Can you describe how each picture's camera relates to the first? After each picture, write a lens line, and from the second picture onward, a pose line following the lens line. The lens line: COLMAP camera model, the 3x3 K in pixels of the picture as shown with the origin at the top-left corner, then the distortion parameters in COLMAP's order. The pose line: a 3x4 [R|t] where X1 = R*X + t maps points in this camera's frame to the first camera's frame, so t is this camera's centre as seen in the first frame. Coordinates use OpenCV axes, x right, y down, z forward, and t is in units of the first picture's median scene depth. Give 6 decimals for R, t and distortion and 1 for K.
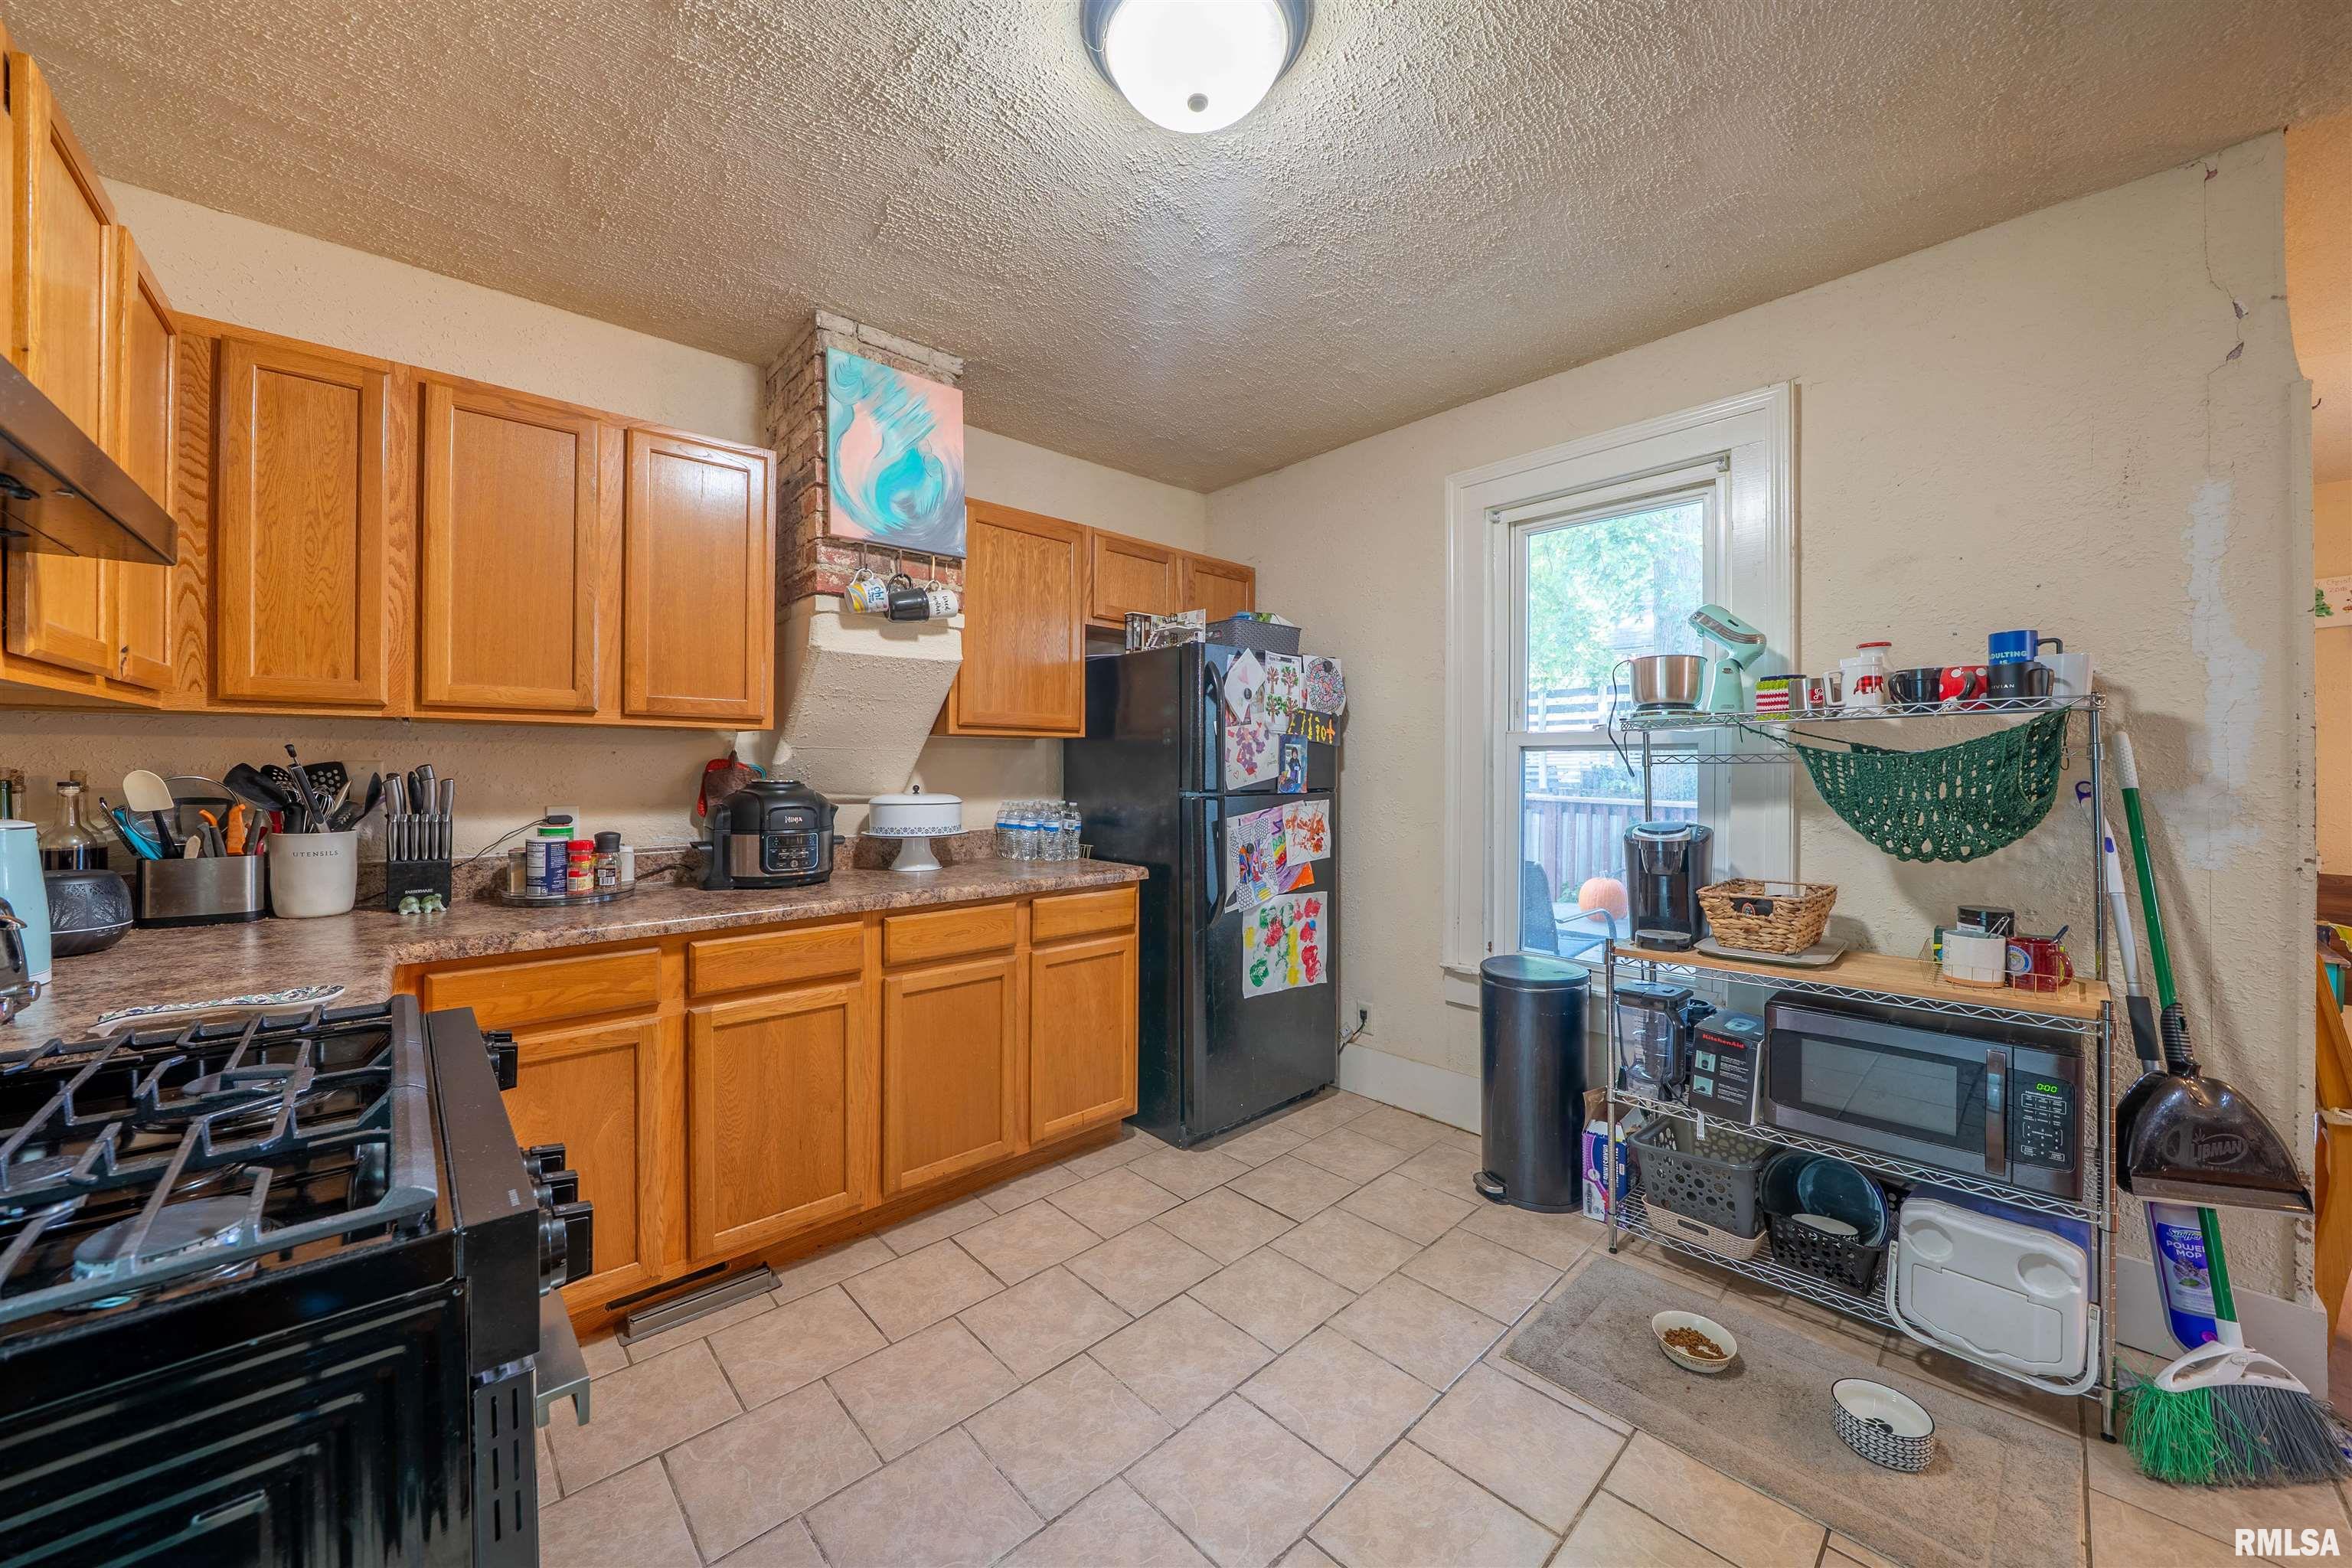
lens RADIAL K [[850.3, 0, 1173.2], [0, 850.3, 765.5], [0, 0, 1]] dist [-0.012448, 0.000073]
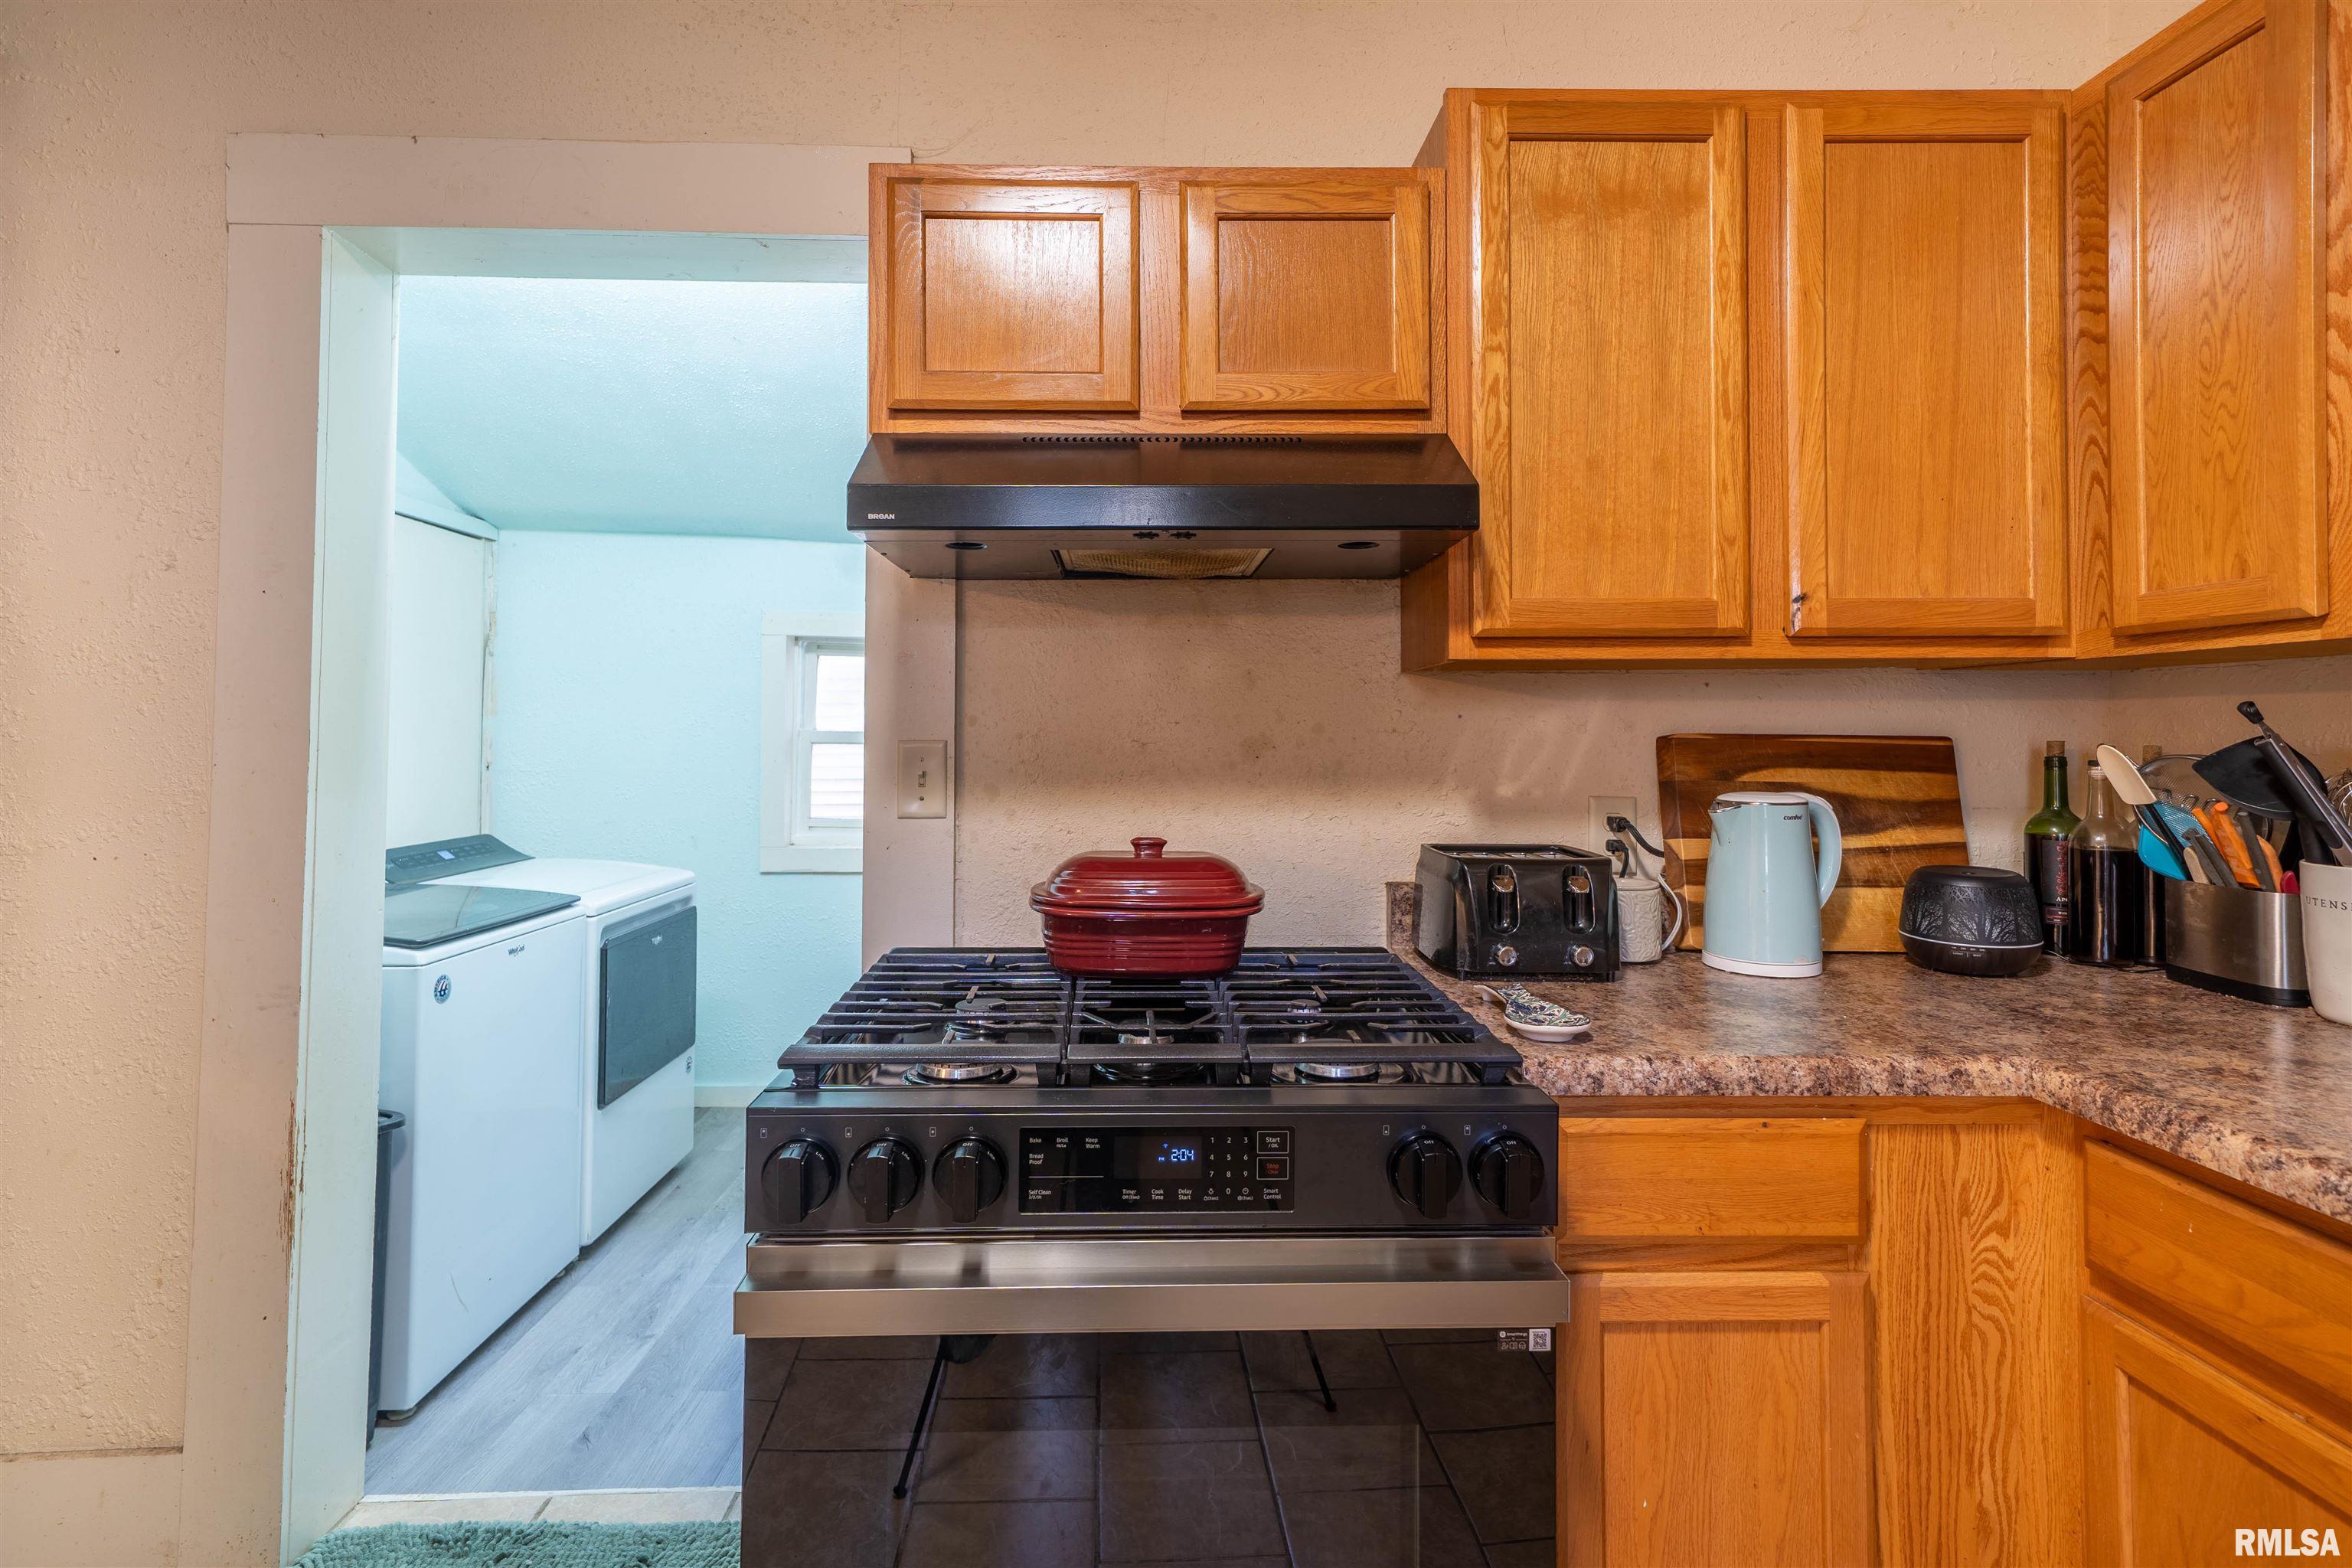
lens RADIAL K [[1152.8, 0, 1172.7], [0, 1152.8, 711.0], [0, 0, 1]] dist [0.014410, 0.000038]
pose [[-0.650250, -0.024228, -0.759334, 0.019598], [-0.006514, 0.999632, -0.026317, 0.004917], [0.759692, -0.012167, -0.650169, 0.679587]]
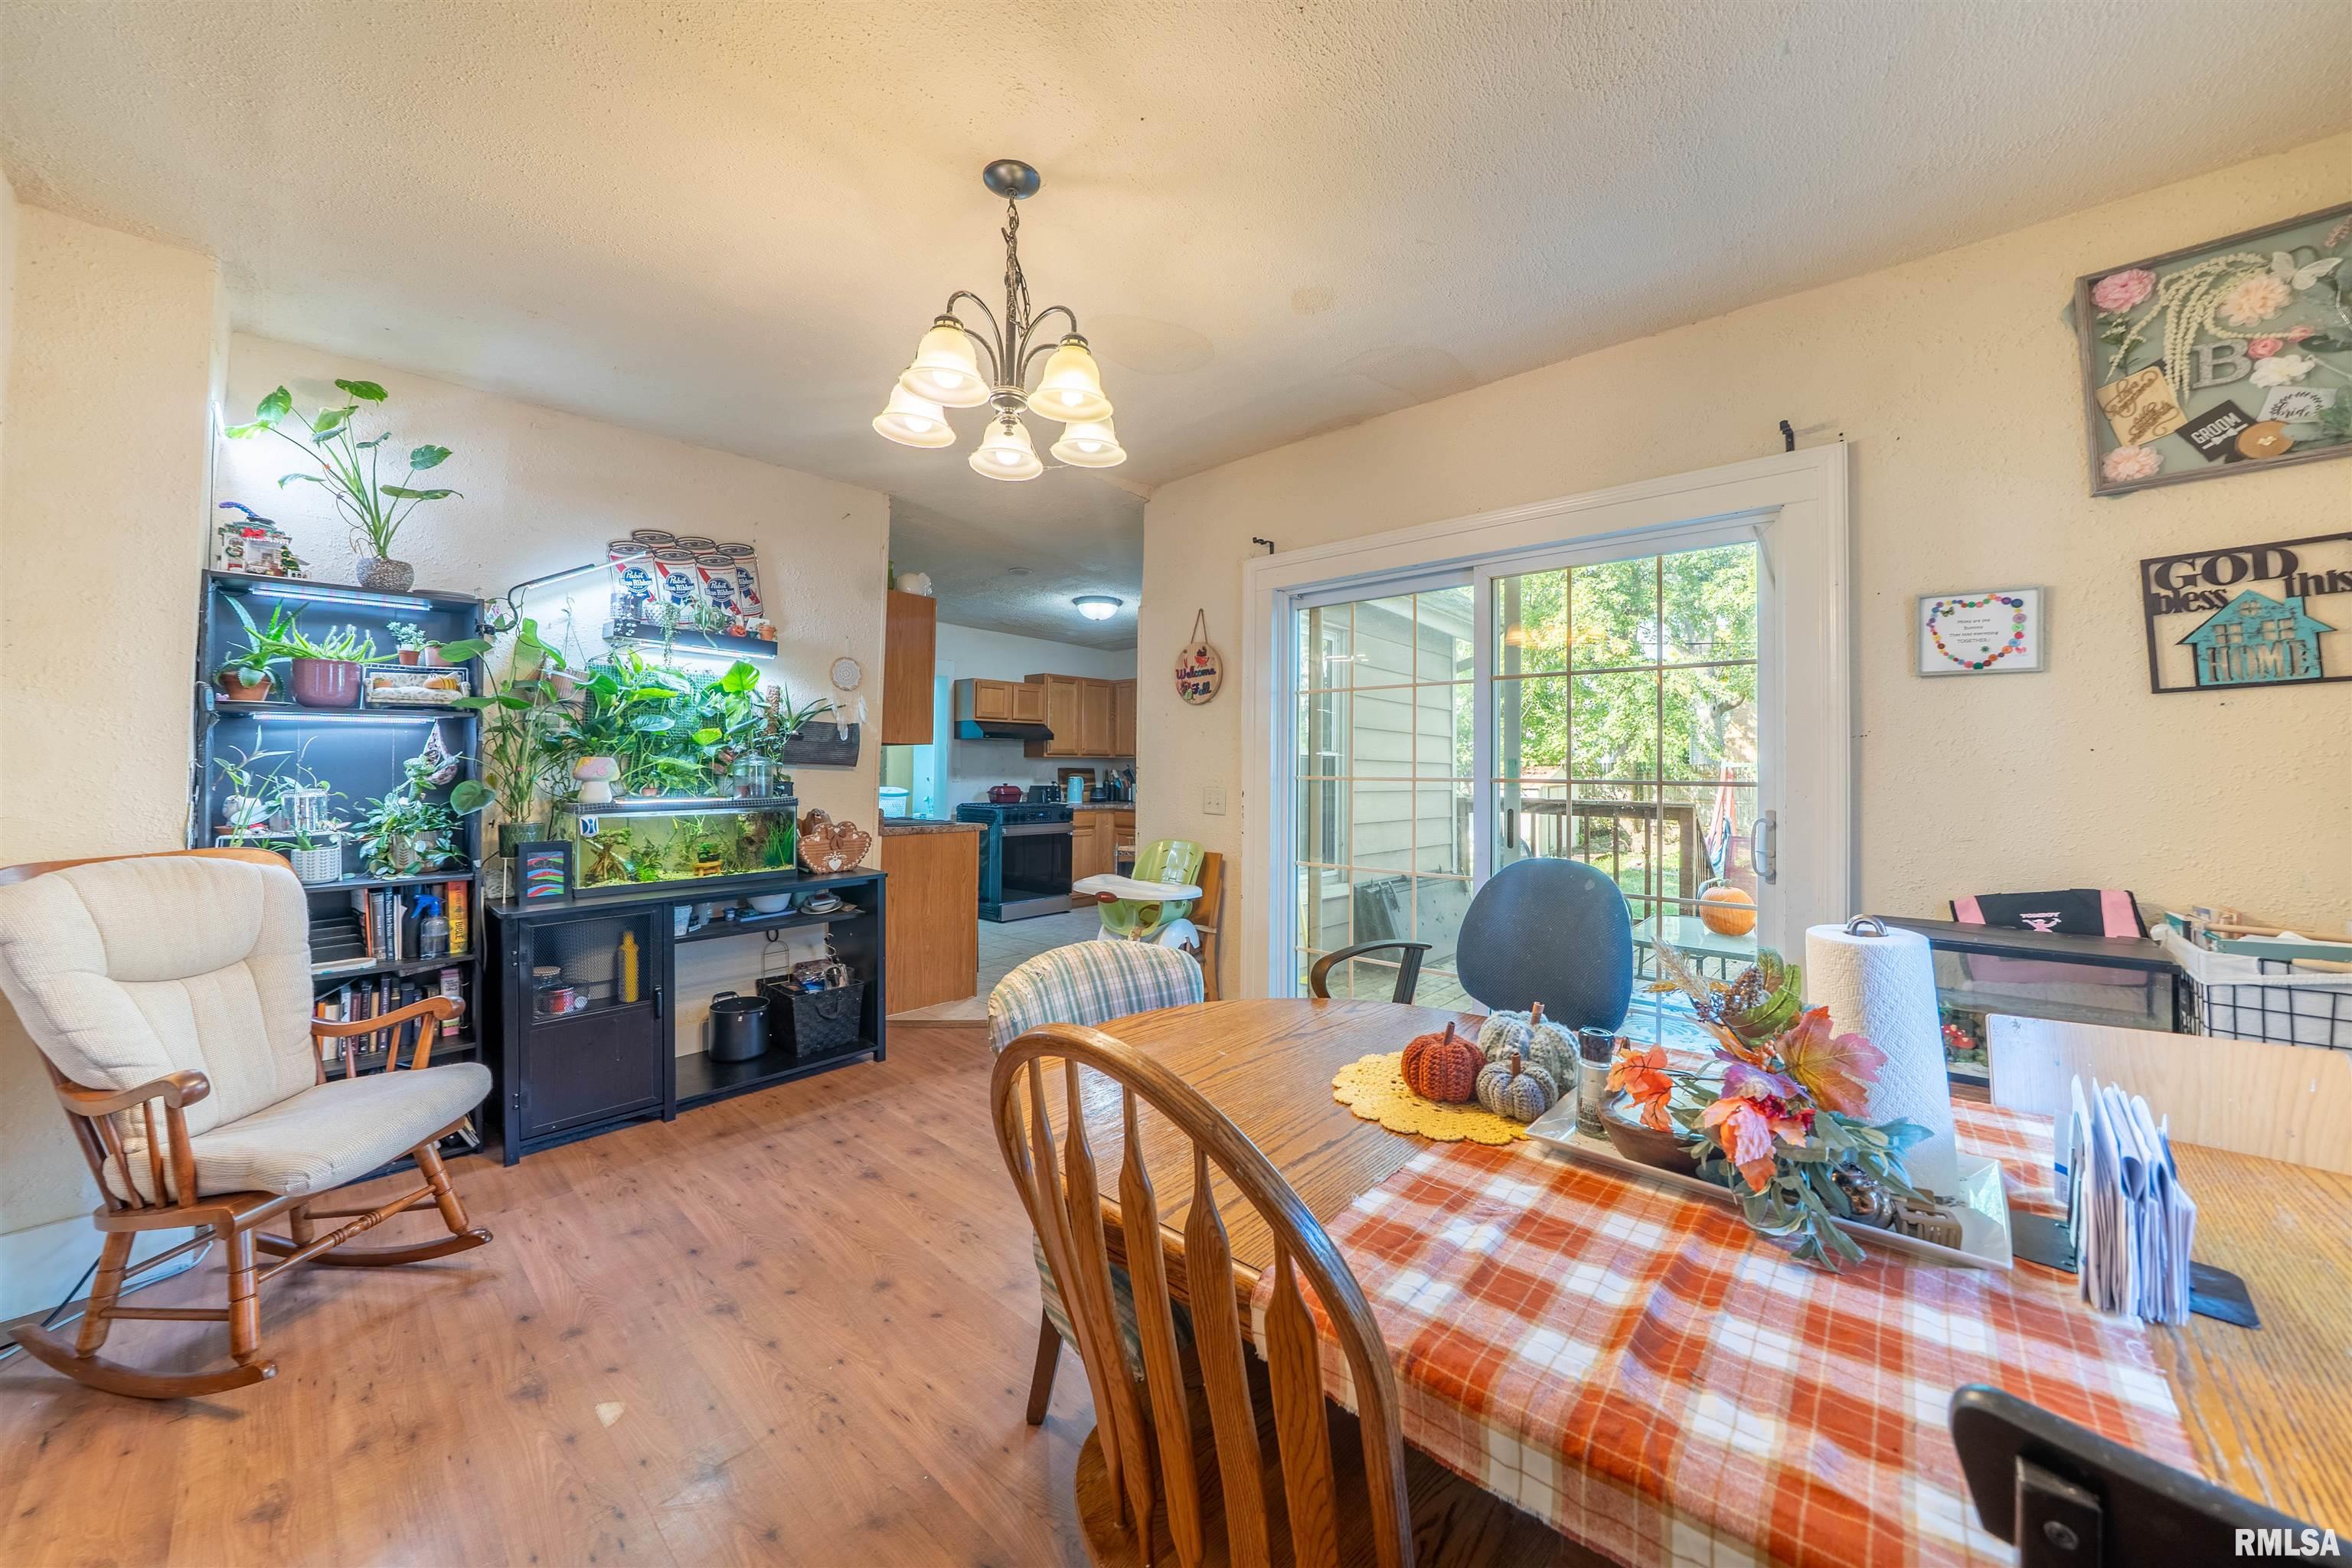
lens RADIAL K [[850.3, 0, 1173.2], [0, 850.3, 765.5], [0, 0, 1]] dist [-0.012448, 0.000073]
pose [[0.099384, -0.011472, -0.994983, 2.643768], [-0.005348, 0.999913, -0.012063, 0.026986], [0.995035, 0.006520, 0.099314, 0.552929]]
